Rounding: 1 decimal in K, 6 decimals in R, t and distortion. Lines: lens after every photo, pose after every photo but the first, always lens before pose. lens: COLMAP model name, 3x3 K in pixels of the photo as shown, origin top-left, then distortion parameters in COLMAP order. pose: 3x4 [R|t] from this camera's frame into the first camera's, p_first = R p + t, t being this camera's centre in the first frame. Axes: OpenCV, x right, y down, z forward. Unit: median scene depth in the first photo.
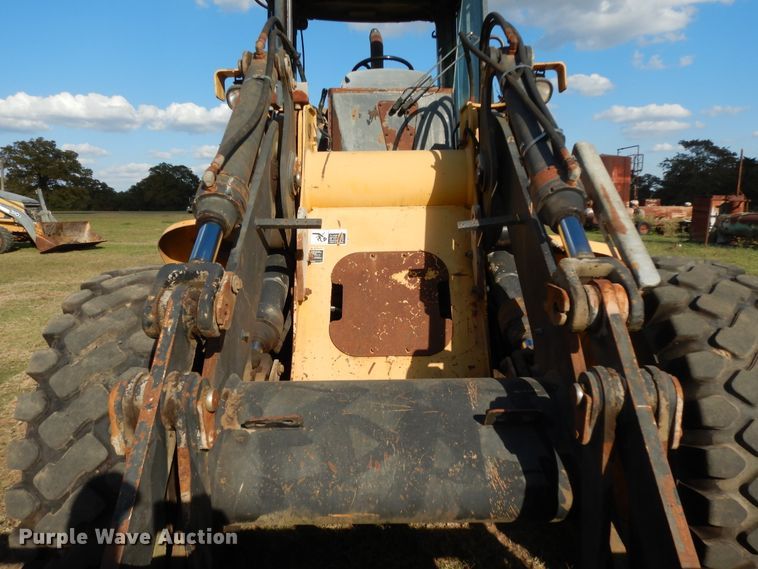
lens RADIAL K [[549.2, 0, 379.0], [0, 549.2, 284.5], [0, 0, 1]] dist [0.005480, -0.006011]
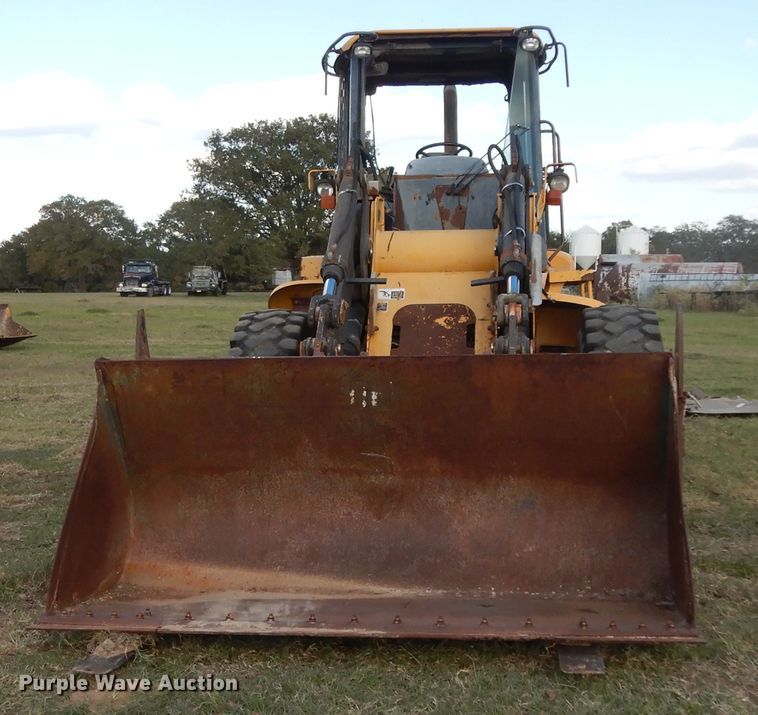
lens RADIAL K [[1174.4, 0, 379.0], [0, 1174.4, 357.5], [0, 0, 1]] dist [-0.007860, 0.002890]
pose [[0.993815, 0.009785, -0.110619, 0.209953], [-0.018457, 0.996810, -0.077643, 0.309967], [0.109507, 0.079205, 0.990825, -1.958144]]
